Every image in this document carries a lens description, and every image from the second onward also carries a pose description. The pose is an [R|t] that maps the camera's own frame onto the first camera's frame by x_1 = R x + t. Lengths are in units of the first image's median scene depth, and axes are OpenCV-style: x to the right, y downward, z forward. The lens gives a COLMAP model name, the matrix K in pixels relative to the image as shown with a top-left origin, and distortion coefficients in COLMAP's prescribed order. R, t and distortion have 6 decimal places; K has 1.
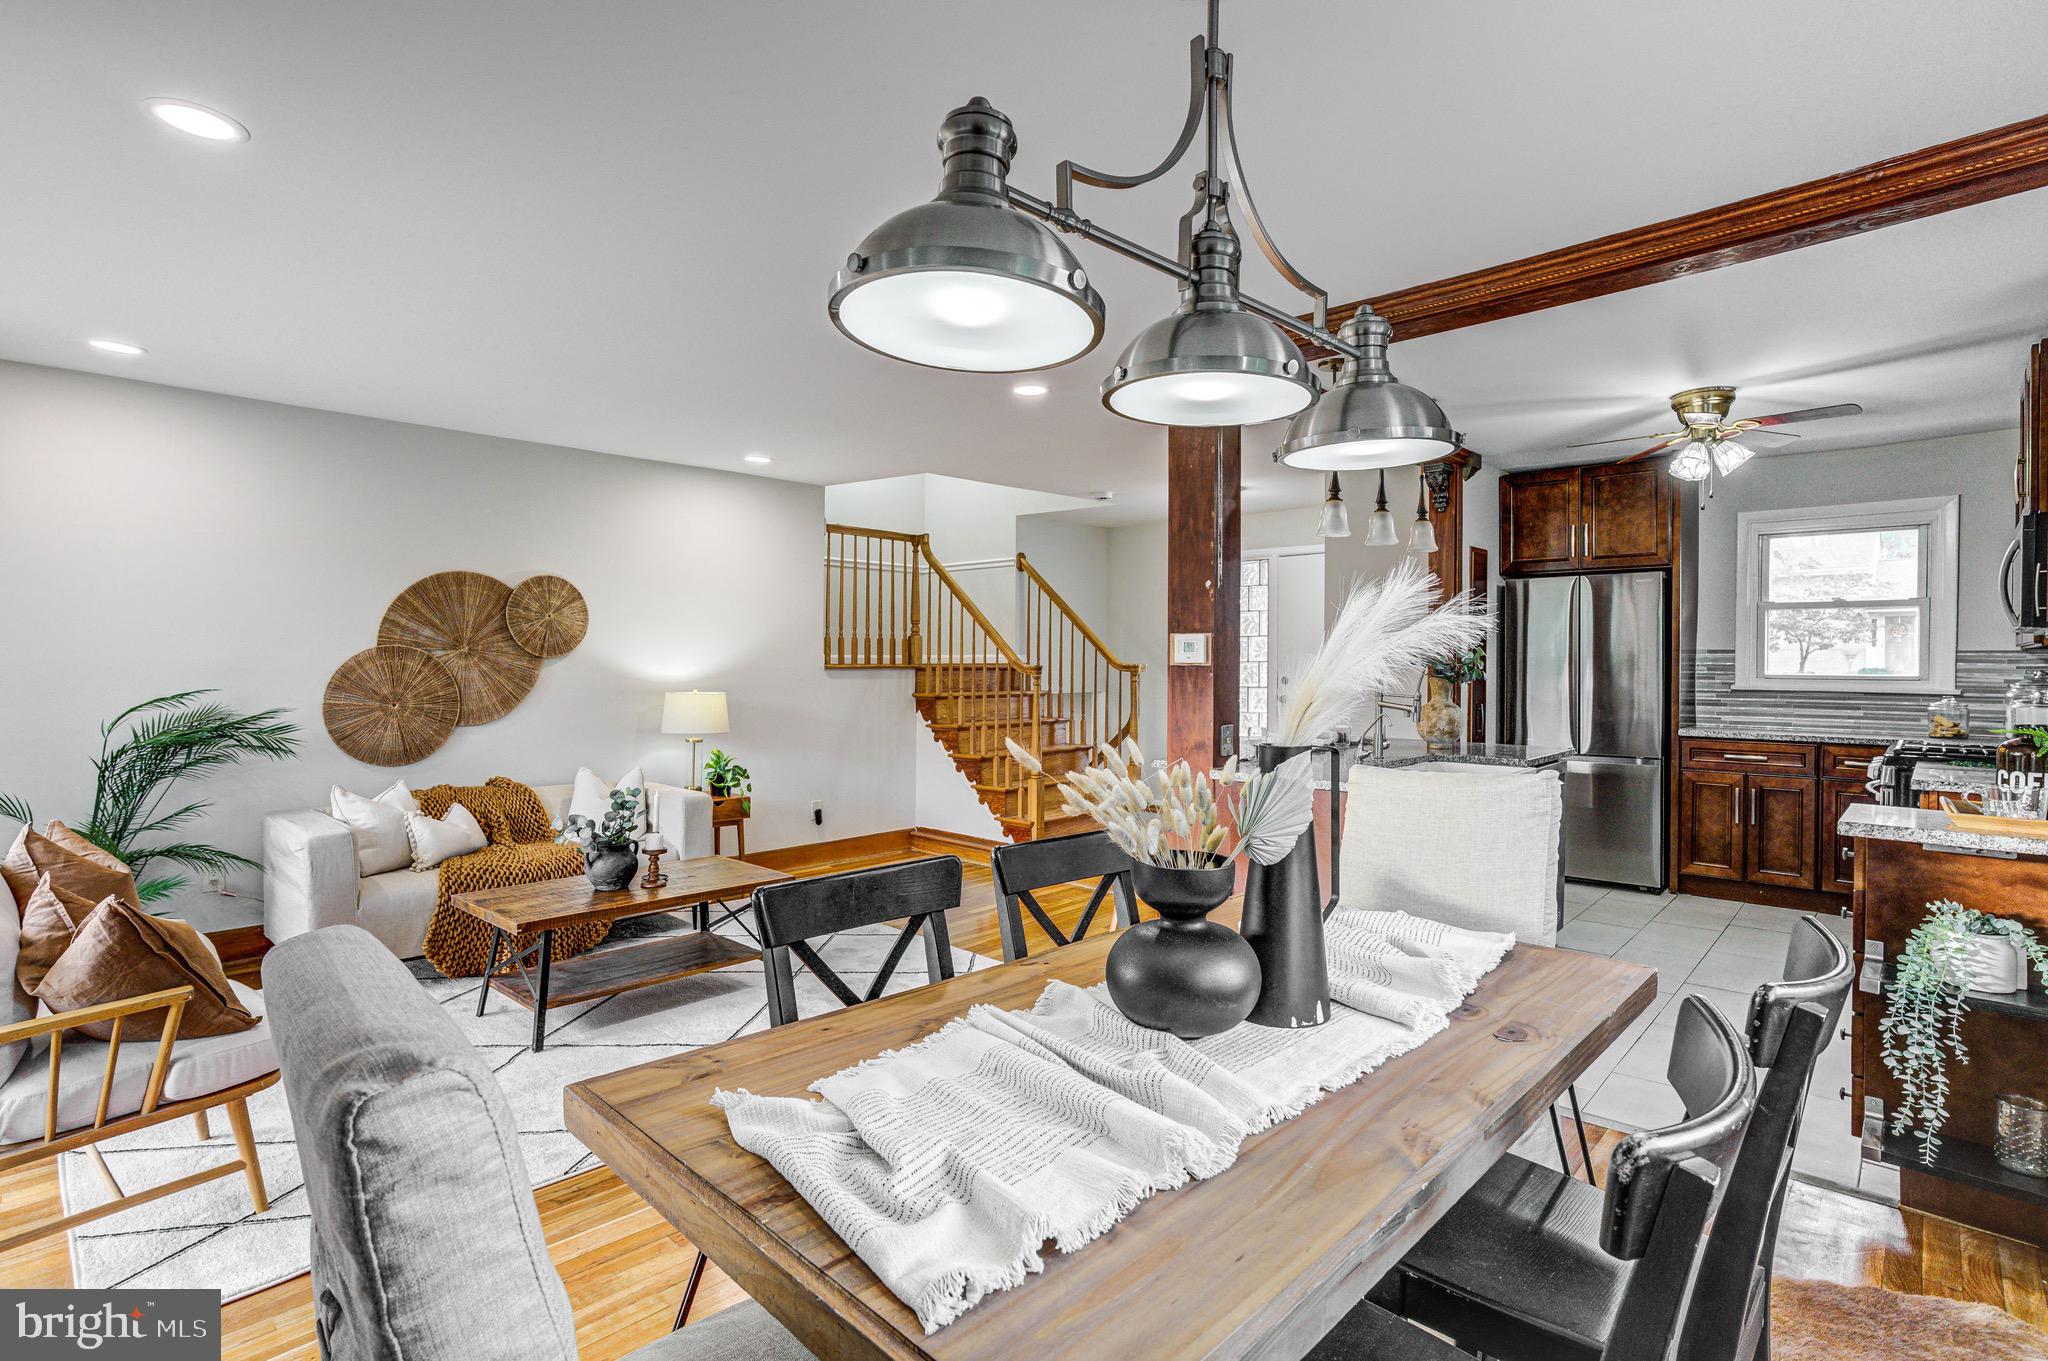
lens RADIAL K [[995.3, 0, 1025.5], [0, 995.3, 668.4], [0, 0, 1]] dist [0.002272, 0.000843]
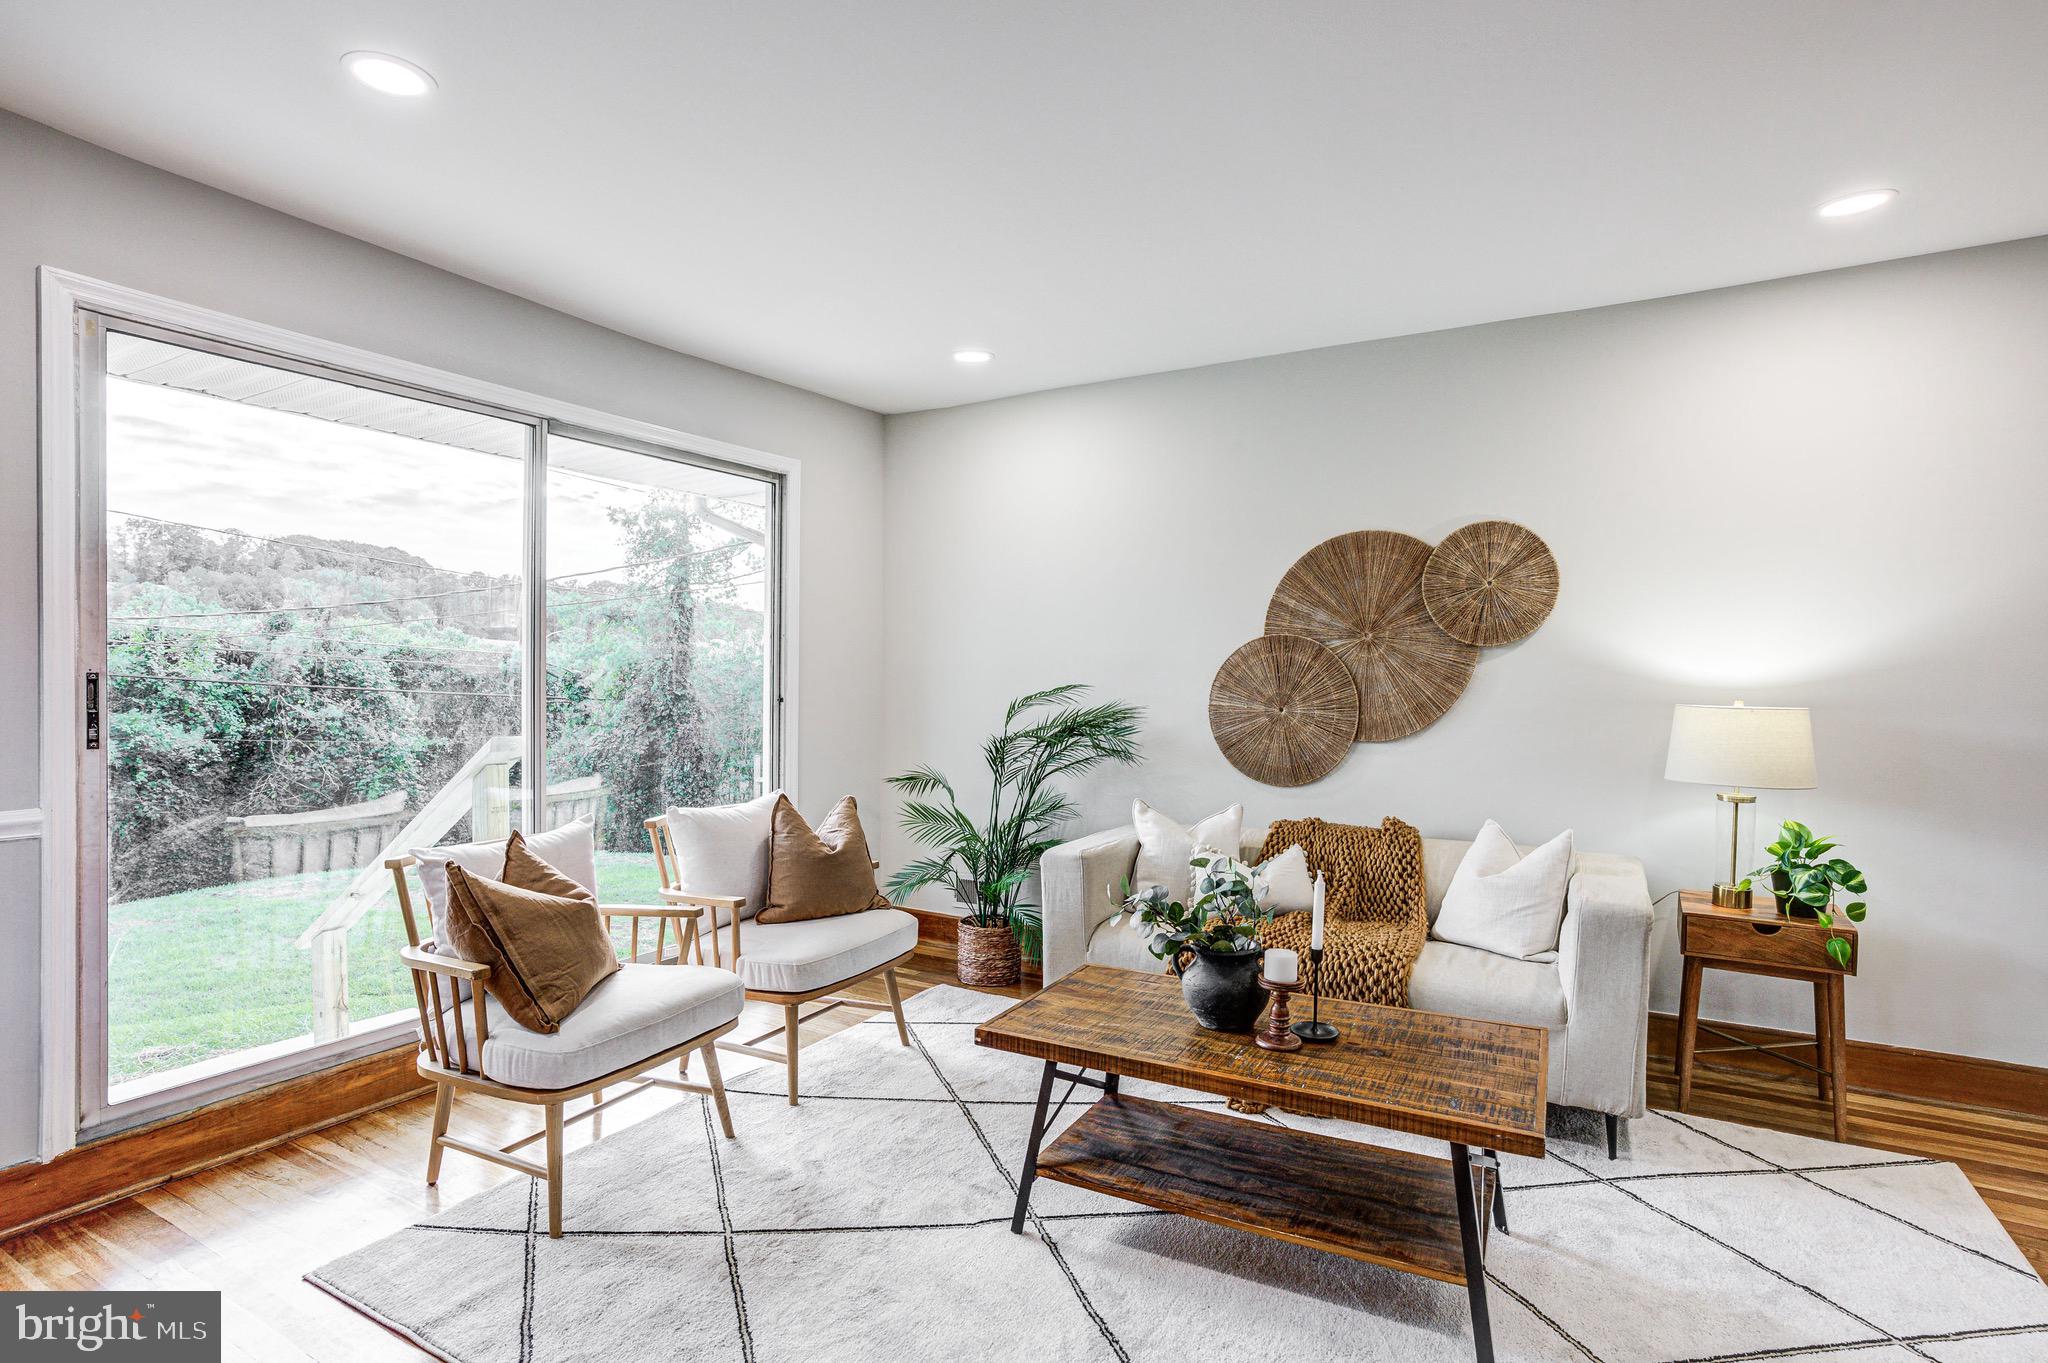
lens RADIAL K [[995.3, 0, 1026.7], [0, 995.3, 695.7], [0, 0, 1]] dist [0.002272, 0.000843]
pose [[0.289022, 0.009053, -0.957280, 0.065755], [-0.009800, 0.999931, 0.006497, 0.021424], [0.957272, 0.007504, 0.289091, 0.551494]]
